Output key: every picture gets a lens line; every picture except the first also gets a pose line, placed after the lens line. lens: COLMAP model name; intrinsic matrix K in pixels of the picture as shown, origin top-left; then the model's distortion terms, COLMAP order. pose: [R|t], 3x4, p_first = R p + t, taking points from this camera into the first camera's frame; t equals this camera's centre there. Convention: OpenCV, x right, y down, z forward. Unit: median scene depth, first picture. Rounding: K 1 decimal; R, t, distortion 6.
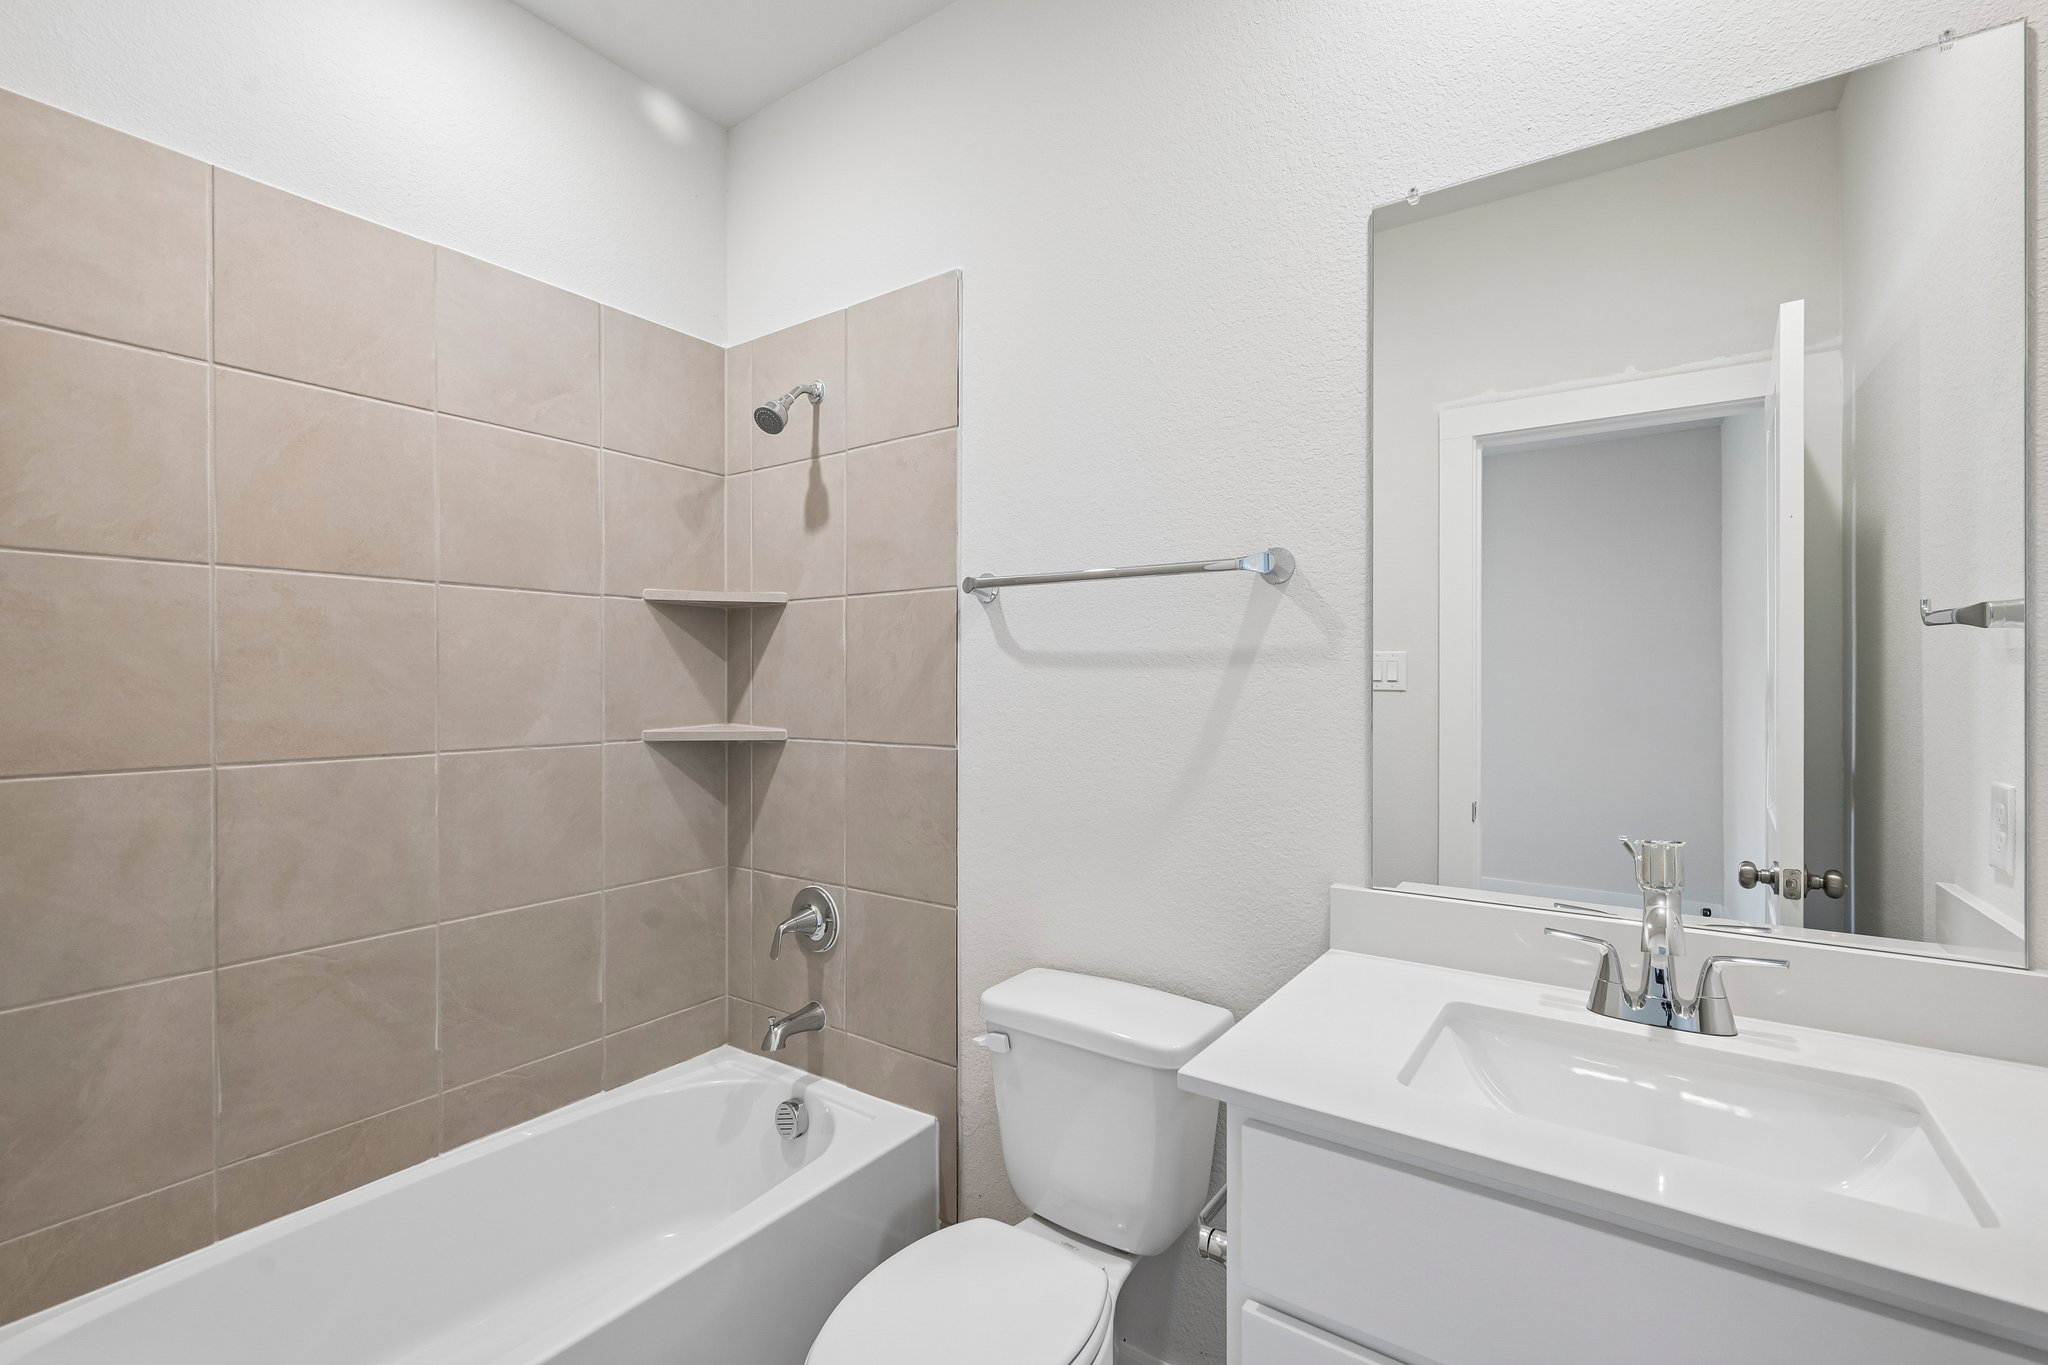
lens RADIAL K [[864.5, 0, 1032.6], [0, 864.5, 687.1], [0, 0, 1]] dist [-0.002089, 0.000001]
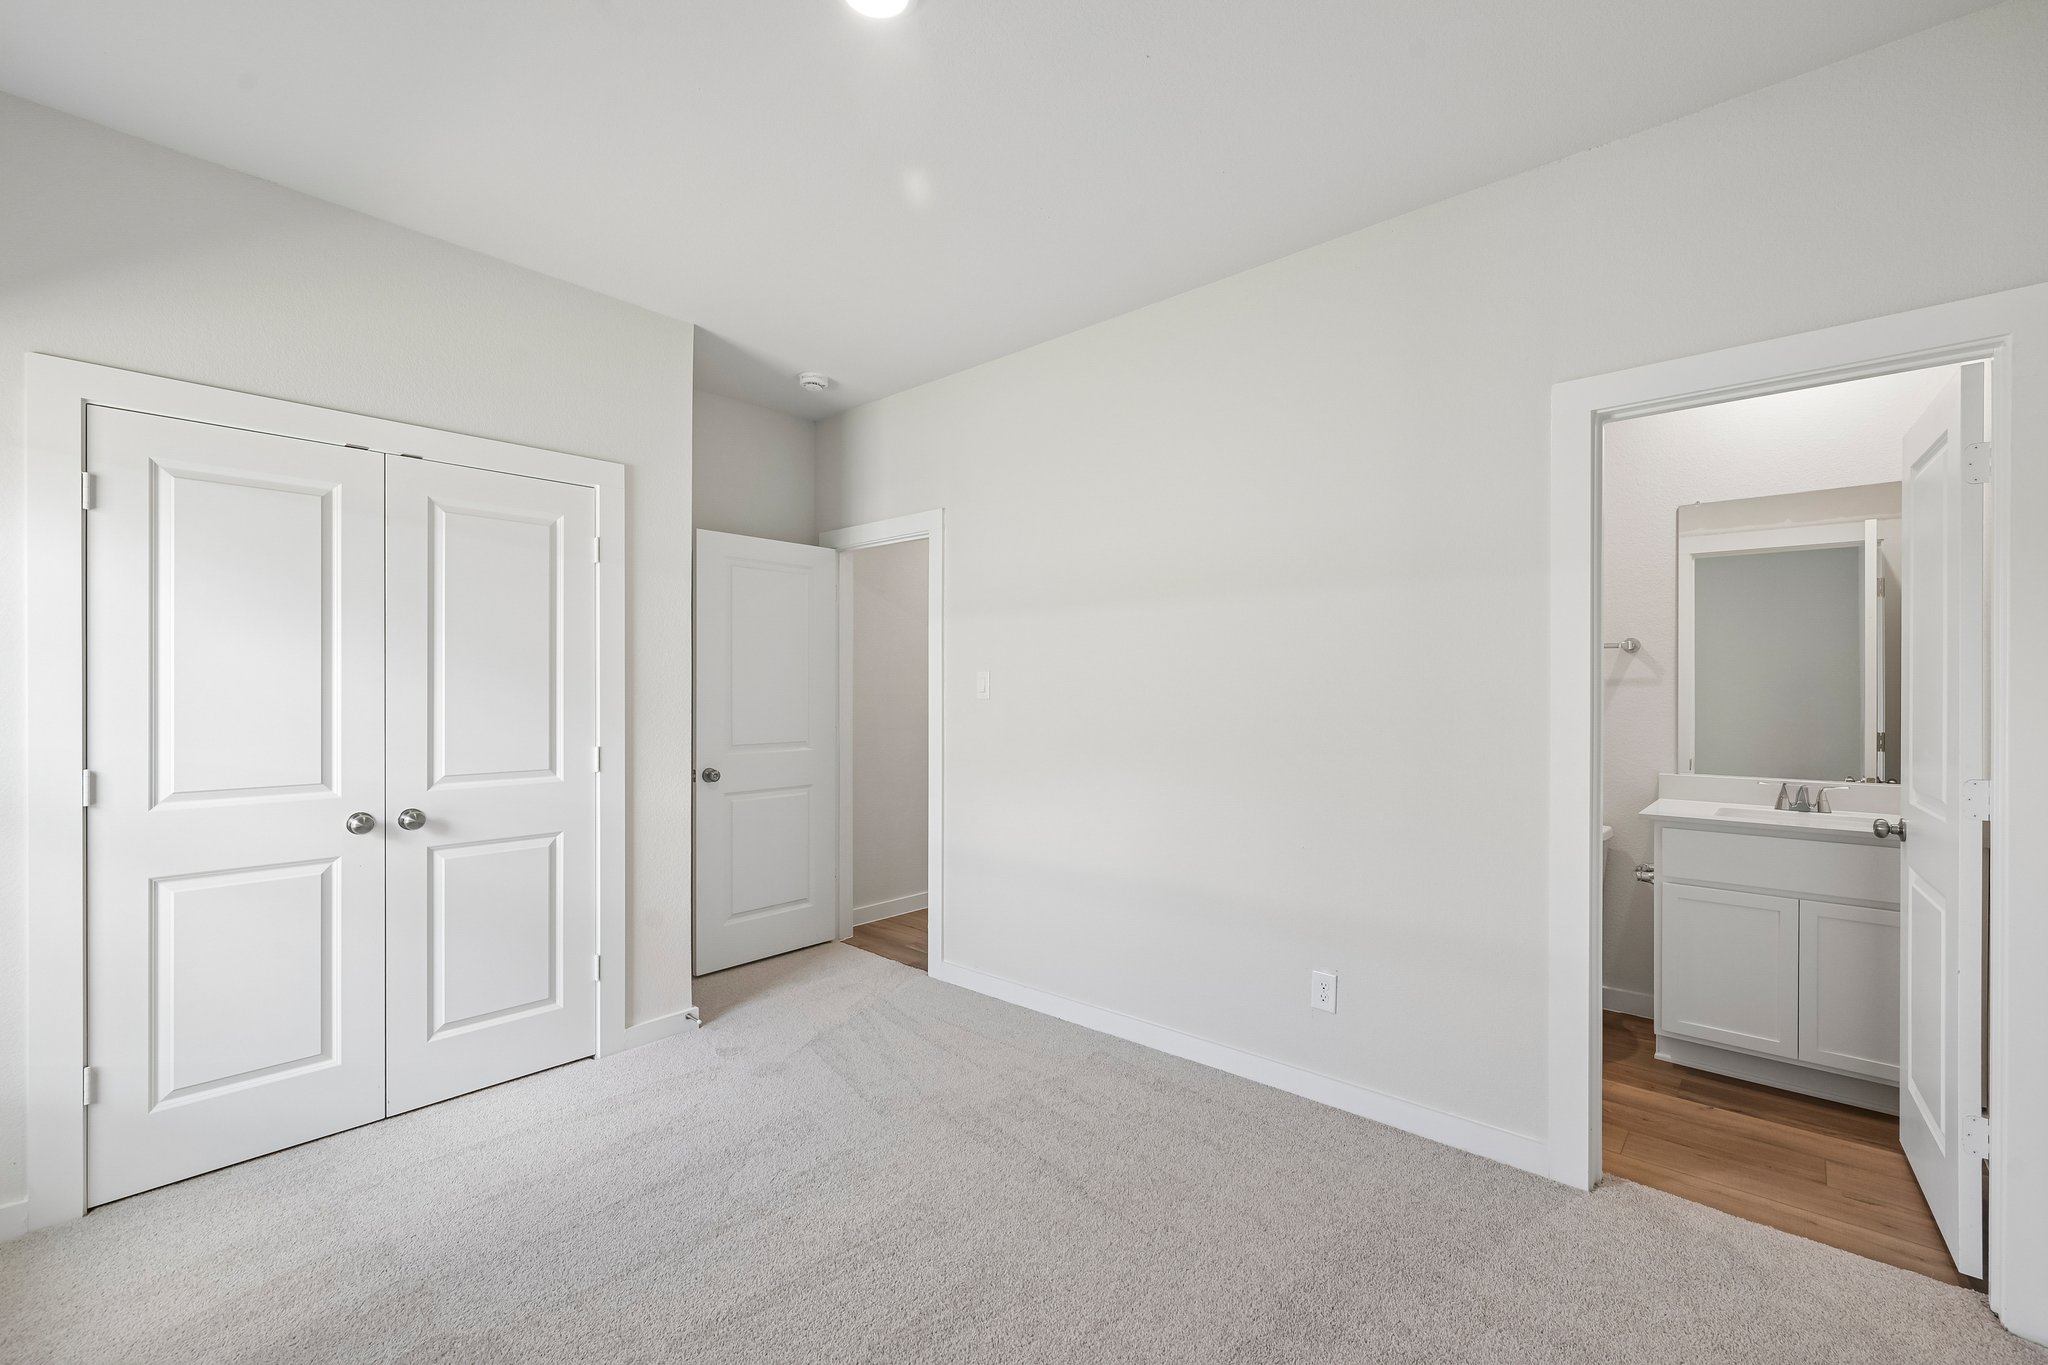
lens RADIAL K [[864.5, 0, 1012.3], [0, 864.5, 693.6], [0, 0, 1]] dist [-0.002089, 0.000001]
pose [[0.991986, -0.002369, -0.126324, -1.152078], [0.001175, 0.999954, -0.009524, 0.018541], [0.126341, 0.009299, 0.991943, -1.656933]]
